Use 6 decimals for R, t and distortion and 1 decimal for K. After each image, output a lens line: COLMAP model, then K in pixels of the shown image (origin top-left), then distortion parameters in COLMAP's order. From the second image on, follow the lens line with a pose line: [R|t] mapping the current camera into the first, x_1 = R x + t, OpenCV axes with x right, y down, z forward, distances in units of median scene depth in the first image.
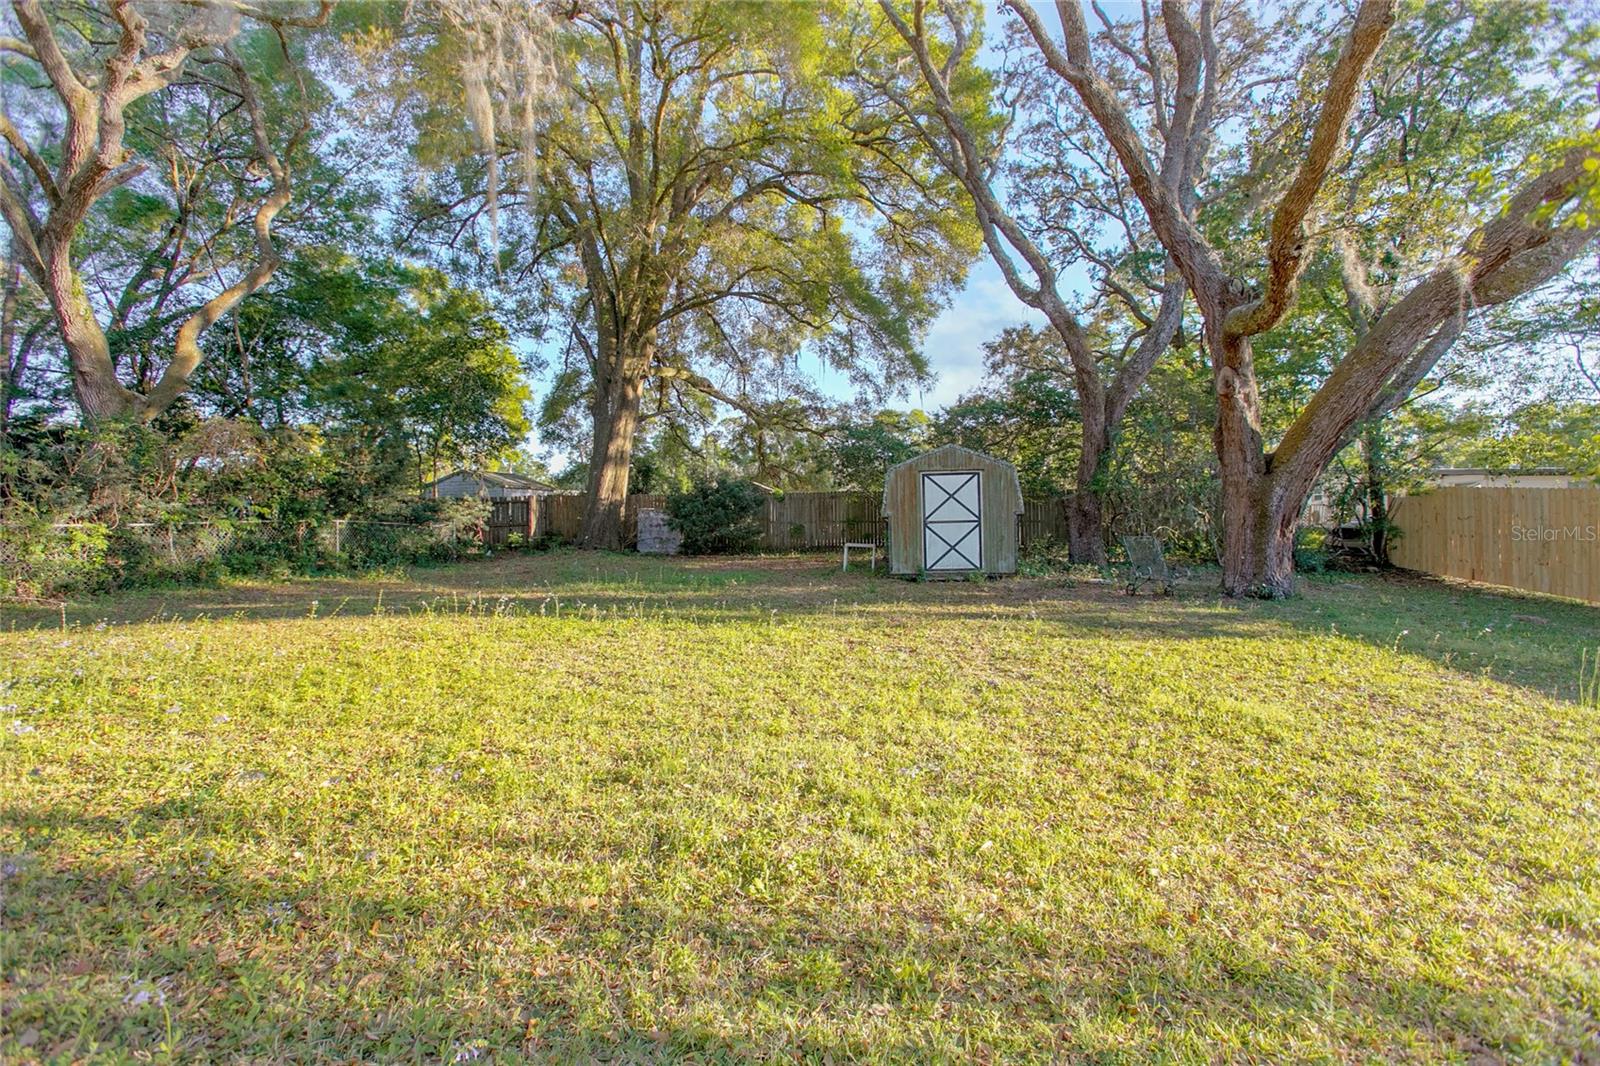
lens RADIAL K [[727.4, 0, 804.2], [0, 727.4, 532.5], [0, 0, 1]] dist [-0.060489, 0.020849]
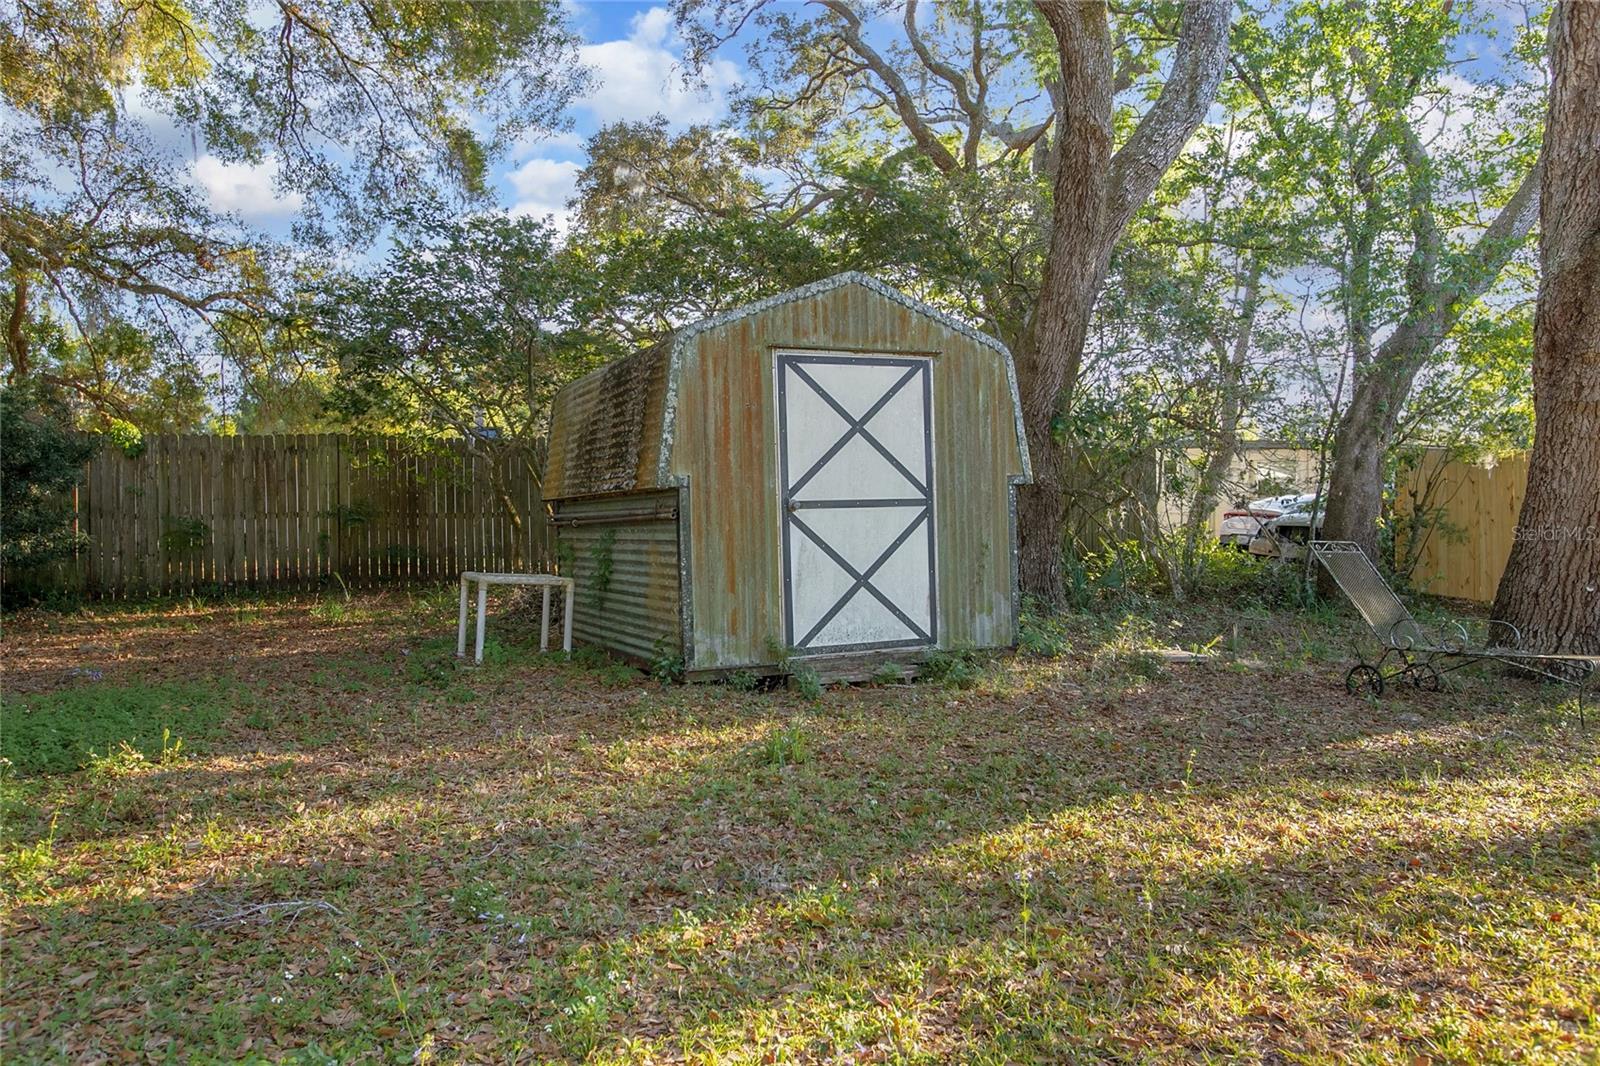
lens RADIAL K [[1193.8, 0, 797.6], [0, 1193.8, 529.0], [0, 0, 1]] dist [-0.001315, 0.001051]
pose [[0.841452, -0.002043, 0.540328, -0.117881], [0.009488, 0.999895, -0.010995, 0.002720], [-0.540248, 0.014378, 0.841383, 0.549231]]
